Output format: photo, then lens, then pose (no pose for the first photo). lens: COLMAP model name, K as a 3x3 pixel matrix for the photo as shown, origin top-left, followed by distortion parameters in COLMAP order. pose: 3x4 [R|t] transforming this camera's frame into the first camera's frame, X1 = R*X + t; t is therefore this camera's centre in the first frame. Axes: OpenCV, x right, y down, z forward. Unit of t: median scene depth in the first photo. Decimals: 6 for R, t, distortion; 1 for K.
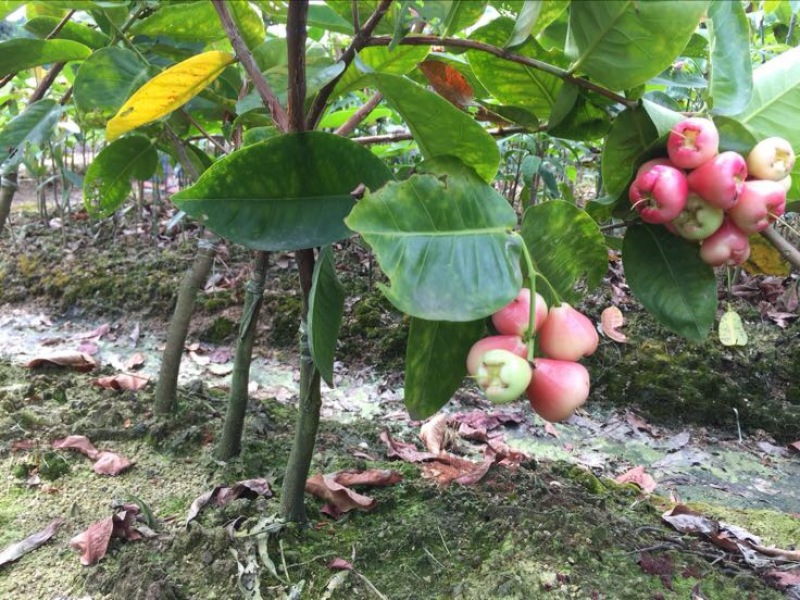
lens RADIAL K [[667.1, 0, 398.9], [0, 667.1, 298.9], [0, 0, 1]] dist [0.041206, -0.080197]
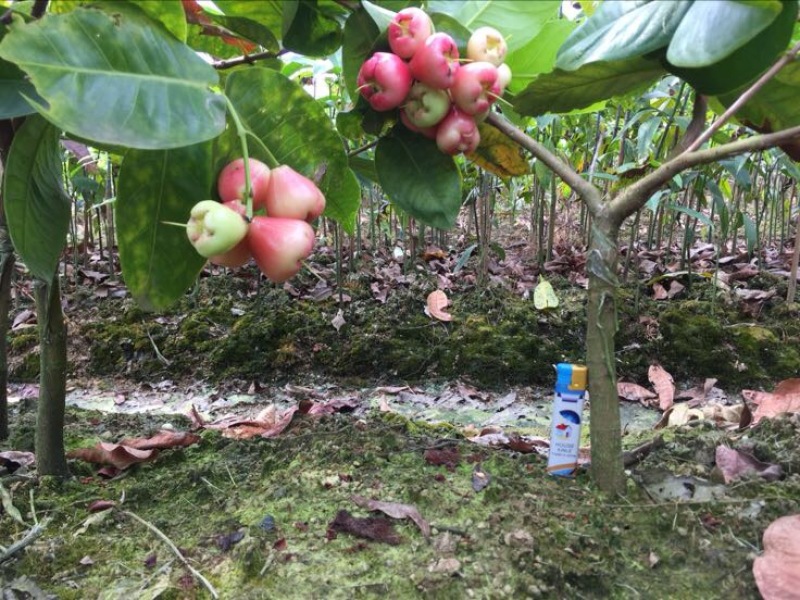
lens RADIAL K [[667.1, 0, 398.9], [0, 667.1, 298.9], [0, 0, 1]] dist [0.041206, -0.080197]
pose [[0.974340, -0.110878, 0.195877, 0.066097], [0.125796, 0.989898, -0.065400, 0.096692], [-0.186647, 0.088362, 0.978445, 0.003957]]
